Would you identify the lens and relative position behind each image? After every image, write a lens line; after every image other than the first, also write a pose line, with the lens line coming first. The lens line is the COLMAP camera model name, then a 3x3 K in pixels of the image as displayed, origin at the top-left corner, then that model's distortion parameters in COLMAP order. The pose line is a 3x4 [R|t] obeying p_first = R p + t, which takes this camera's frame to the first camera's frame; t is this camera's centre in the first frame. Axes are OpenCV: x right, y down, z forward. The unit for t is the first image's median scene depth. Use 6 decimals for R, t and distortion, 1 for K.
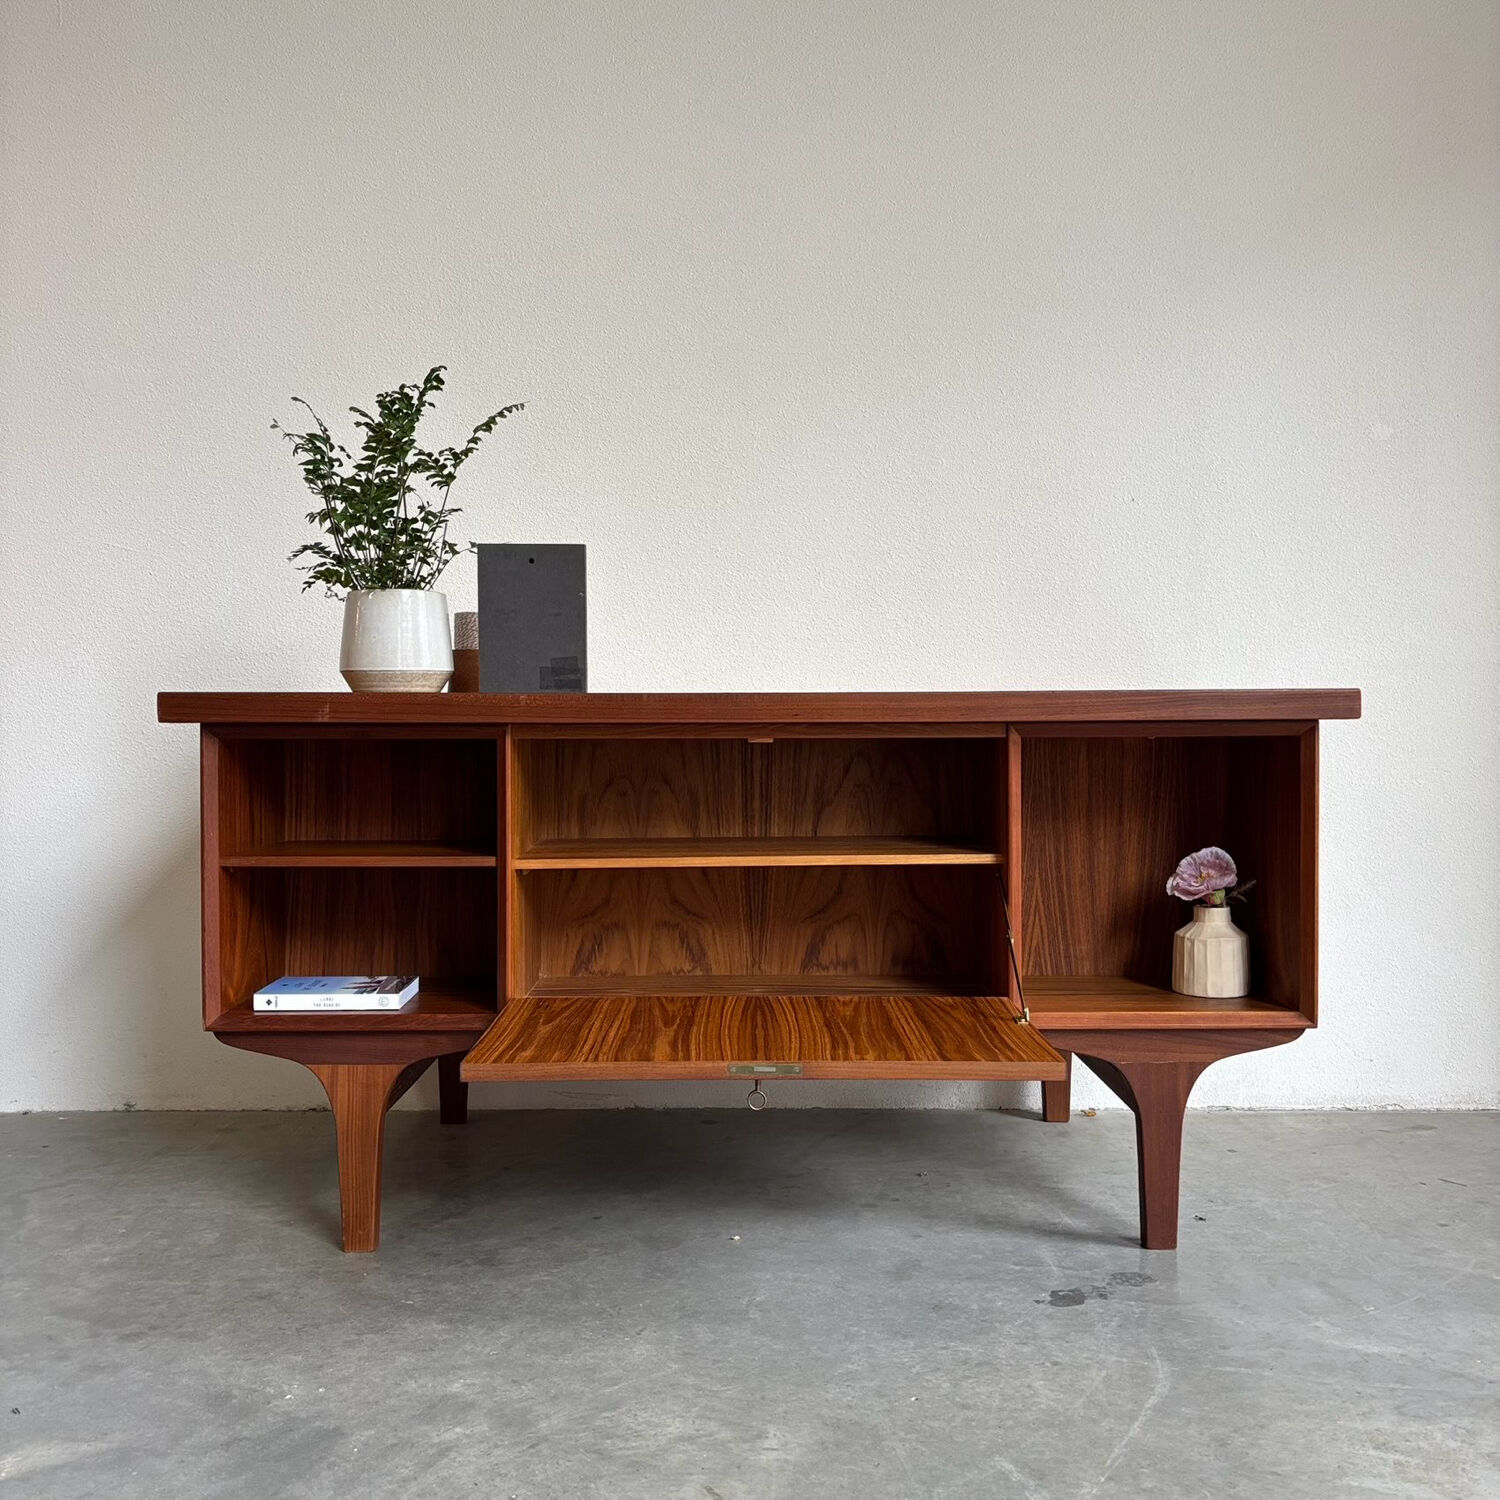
lens RADIAL K [[1493.8, 0, 751.4], [0, 1493.8, 750.8], [0, 0, 1]] dist [0.013029, 0.000000]
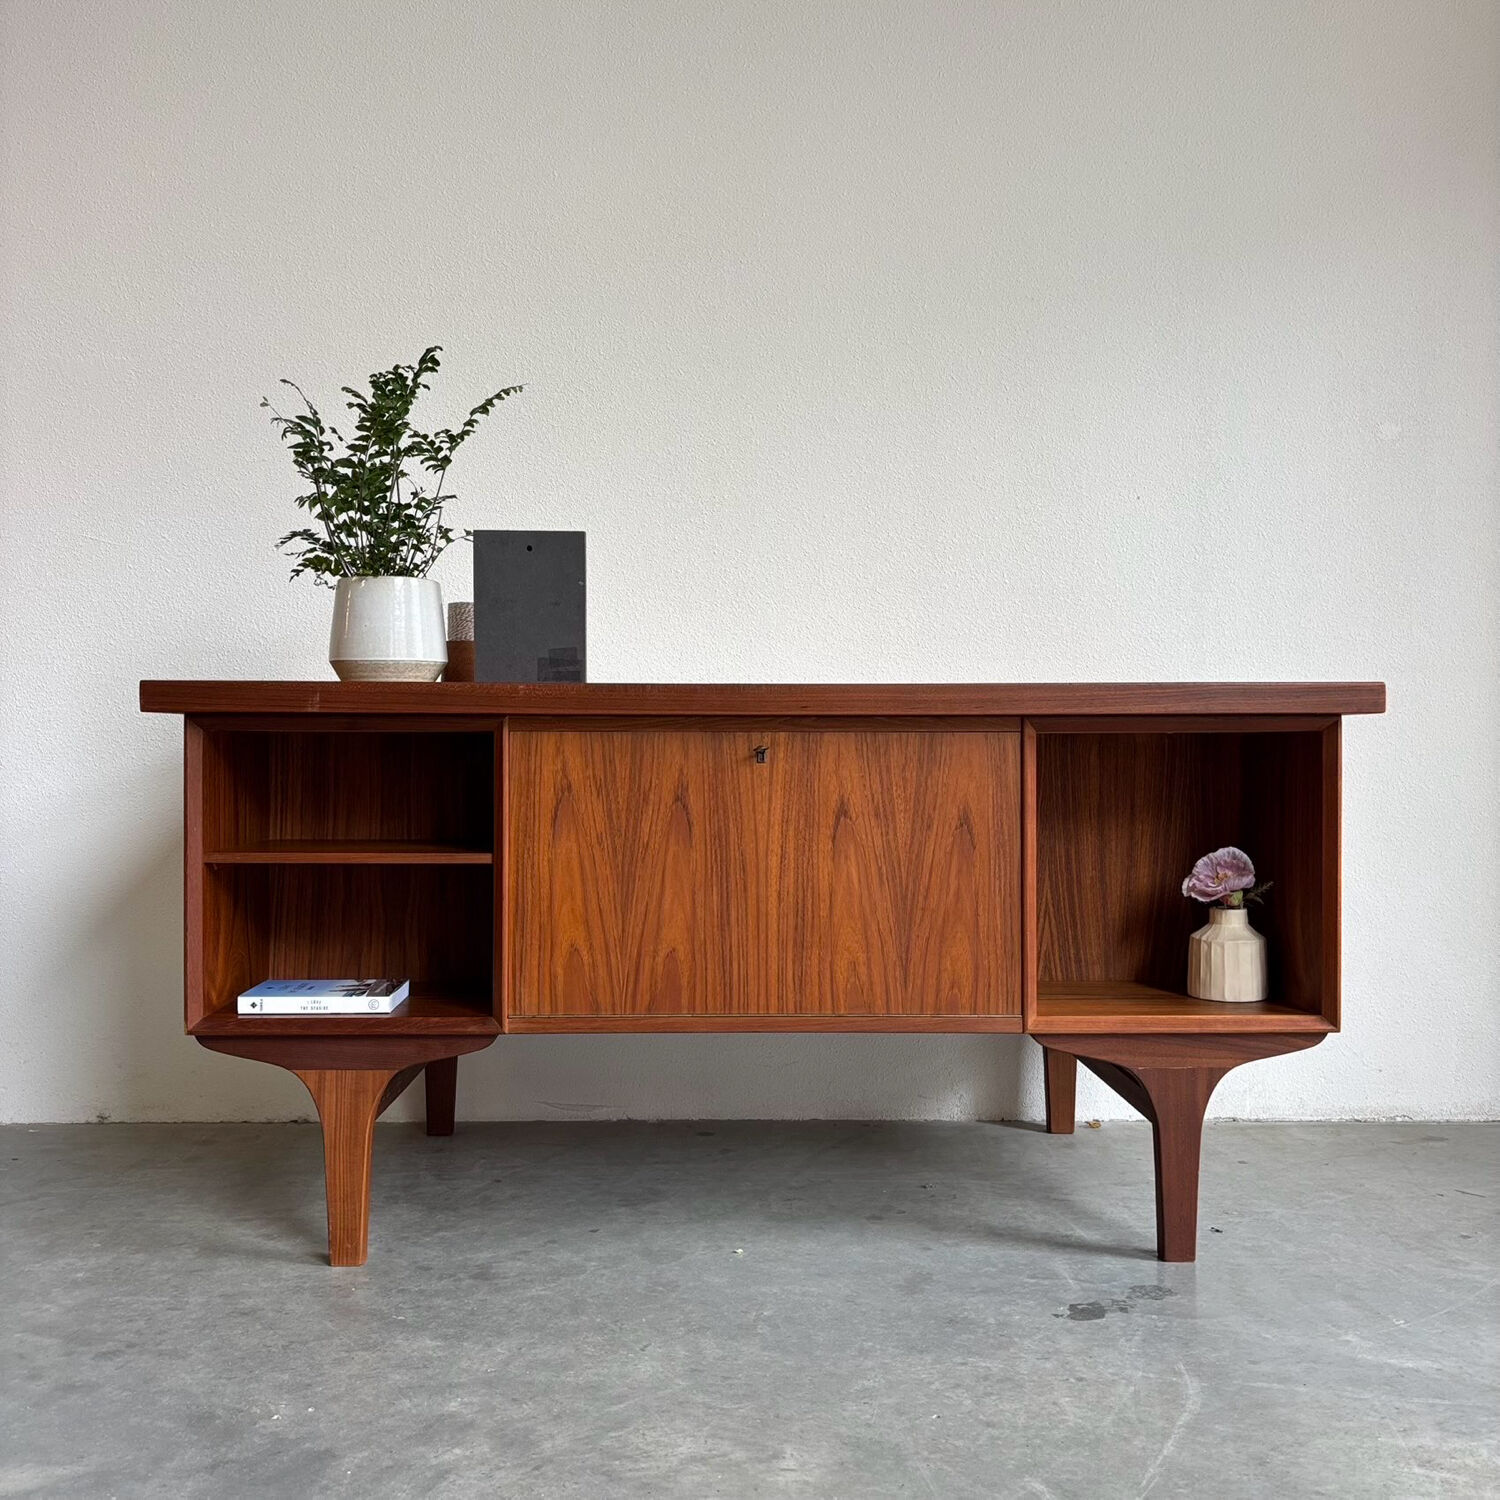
lens RADIAL K [[1493.8, 0, 749.4], [0, 1493.8, 756.9], [0, 0, 1]] dist [0.013029, 0.000000]
pose [[0.999851, 0.003629, 0.016856, -0.021865], [-0.003448, 0.999936, -0.010754, 0.018658], [-0.016894, 0.010694, 0.999800, 0.034992]]
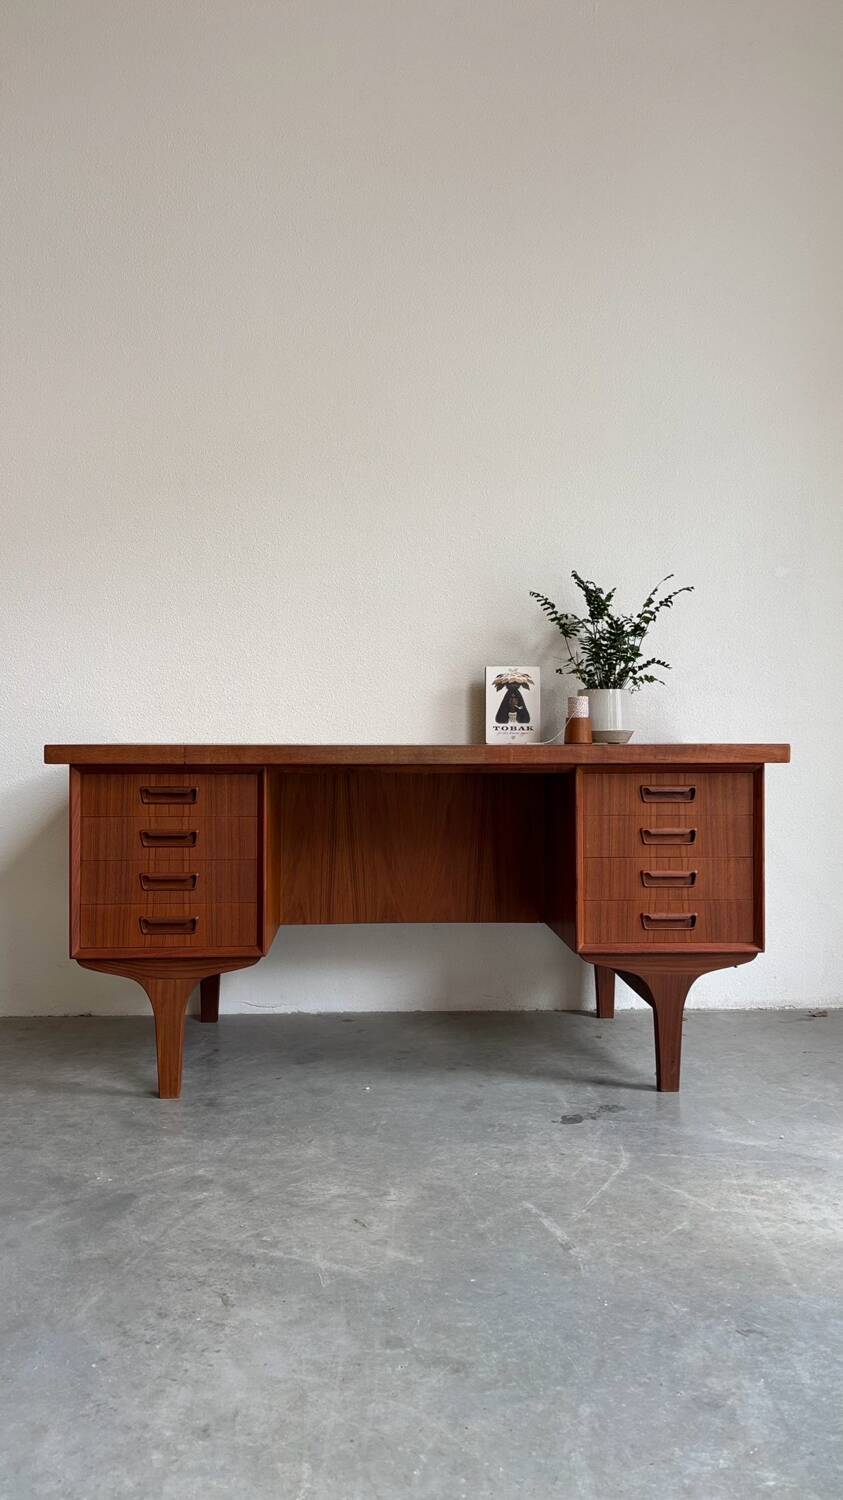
lens RADIAL K [[1109.4, 0, 419.6], [0, 1109.4, 754.7], [0, 0, 1]] dist [-0.009844, -0.003336]
pose [[0.998887, 0.001905, 0.047124, -0.011725], [-0.001432, 0.999948, -0.010064, -0.019099], [-0.047141, 0.009986, 0.998838, -0.192530]]
